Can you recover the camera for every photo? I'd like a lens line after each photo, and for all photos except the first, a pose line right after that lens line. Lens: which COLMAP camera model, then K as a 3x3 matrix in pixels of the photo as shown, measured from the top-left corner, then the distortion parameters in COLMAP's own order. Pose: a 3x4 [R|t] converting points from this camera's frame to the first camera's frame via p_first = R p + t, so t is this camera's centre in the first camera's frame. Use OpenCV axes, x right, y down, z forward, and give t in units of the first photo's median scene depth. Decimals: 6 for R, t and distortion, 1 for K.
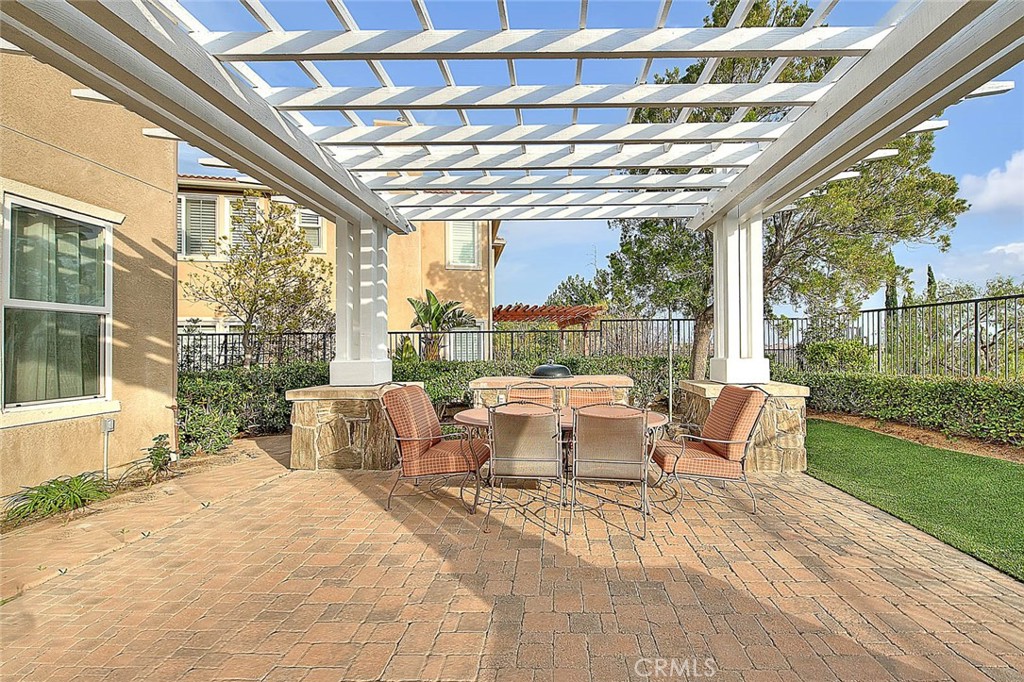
lens RADIAL K [[434.2, 0, 562.6], [0, 434.2, 340.2], [0, 0, 1]] dist [0.001885, 0.000140]
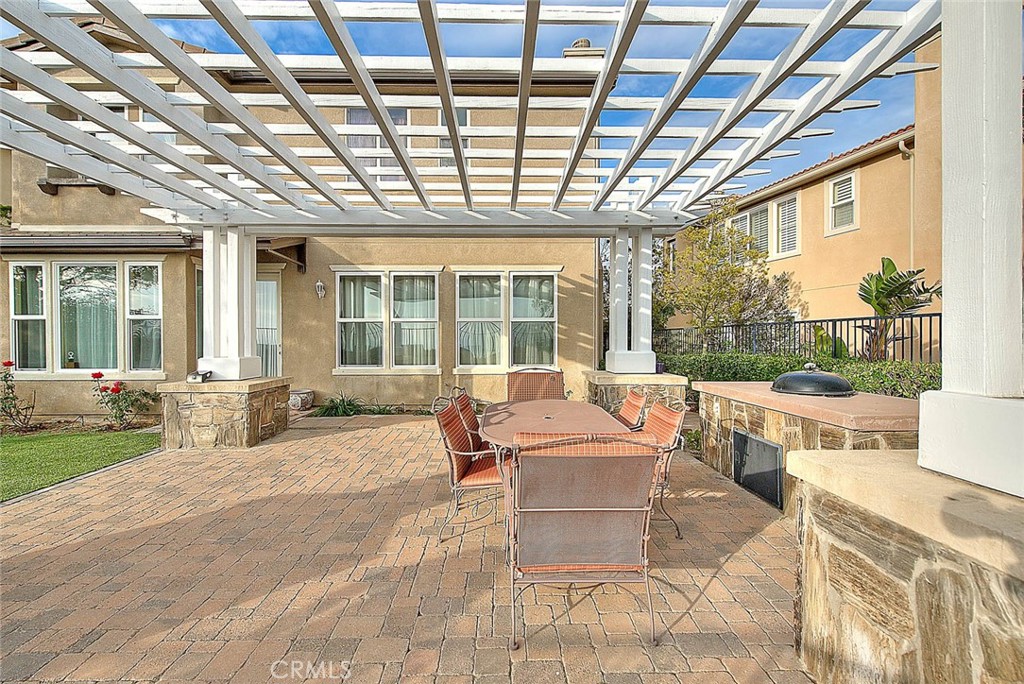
lens RADIAL K [[419.1, 0, 512.0], [0, 419.1, 342.0], [0, 0, 1]] dist [-0.007138, -0.000087]
pose [[0.030104, 0.020706, -0.999332, 0.721495], [0.019436, 0.999584, 0.021297, -0.011065], [0.999358, -0.020064, 0.029689, 0.722225]]
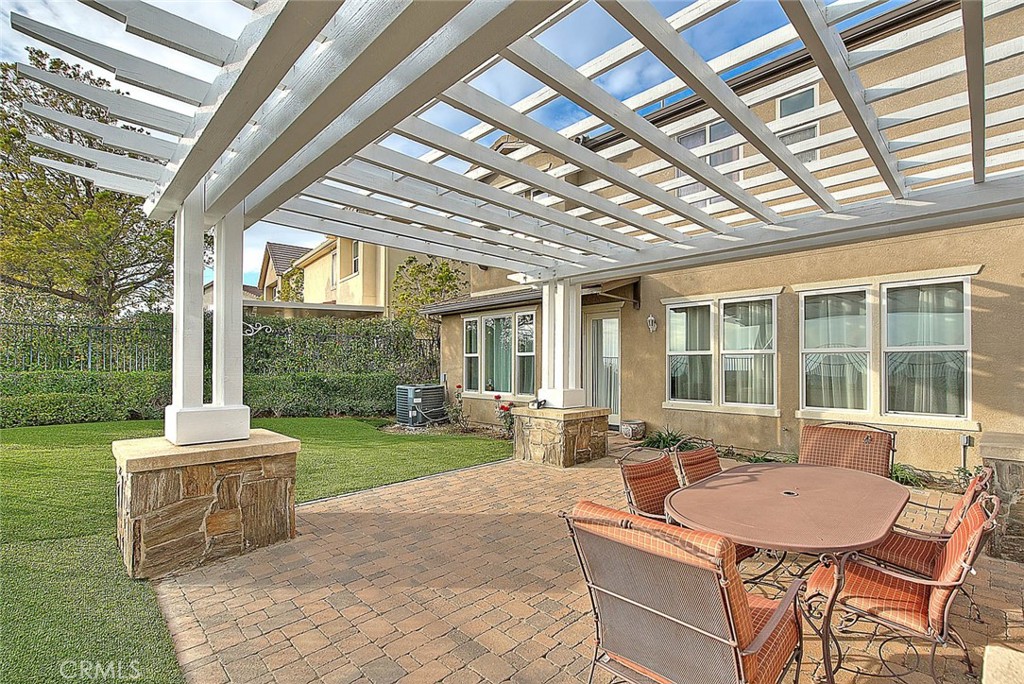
lens RADIAL K [[444.2, 0, 547.4], [0, 444.2, 359.4], [0, 0, 1]] dist [-0.008922, -0.000173]
pose [[-0.670255, -0.001474, -0.742130, 0.663016], [0.018001, 0.999672, -0.018244, -0.028666], [0.741913, -0.025587, -0.670008, 0.908082]]
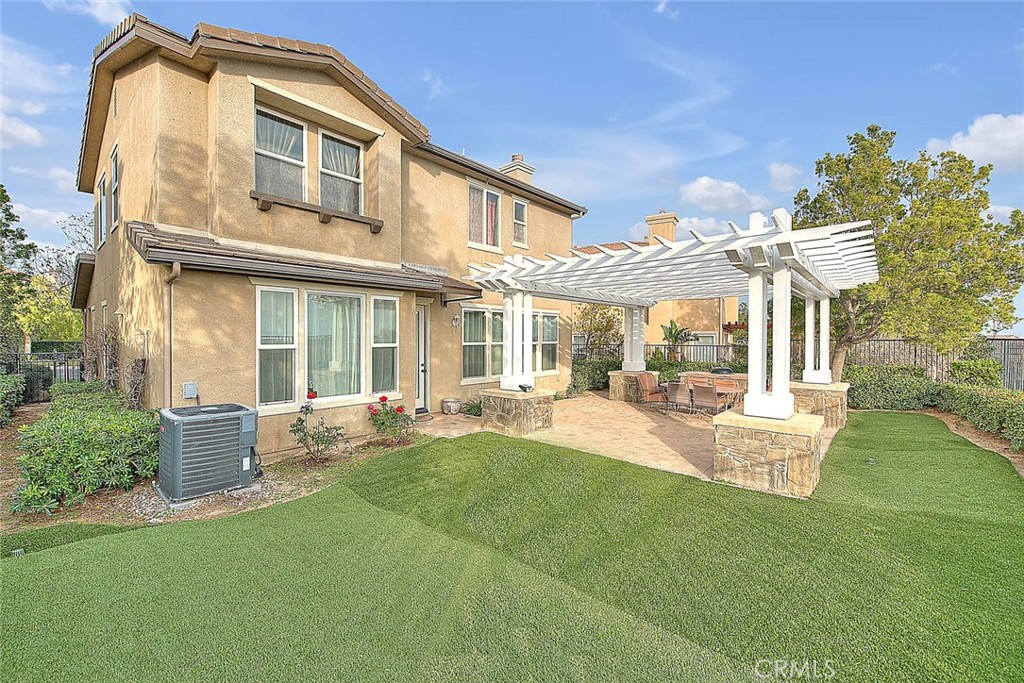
lens RADIAL K [[419.1, 0, 512.0], [0, 419.1, 341.5], [0, 0, 1]] dist [-0.007138, -0.000087]
pose [[0.738967, 0.019710, -0.673453, 0.706908], [0.000418, 0.999558, 0.029714, -0.153971], [0.673741, -0.022239, 0.738633, -1.380652]]
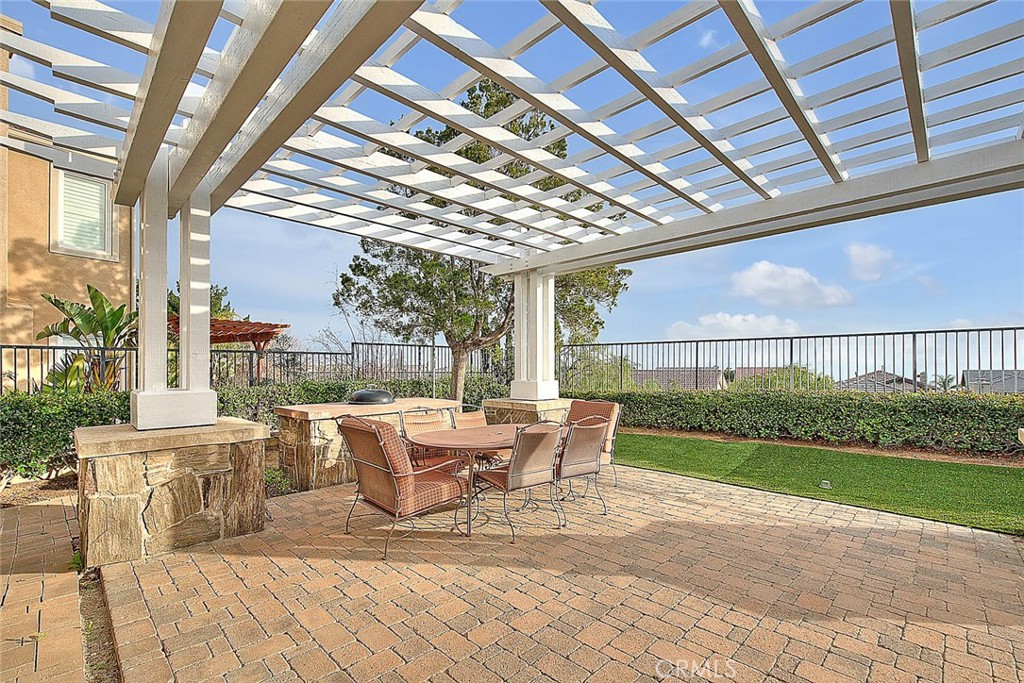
lens RADIAL K [[434.4, 0, 472.7], [0, 434.4, 362.9], [0, 0, 1]] dist [-0.000861, 0.000120]
pose [[0.734303, 0.014602, 0.678665, -0.650886], [-0.016484, 0.999857, -0.003678, -0.004516], [-0.678622, -0.008486, 0.734439, 0.175624]]
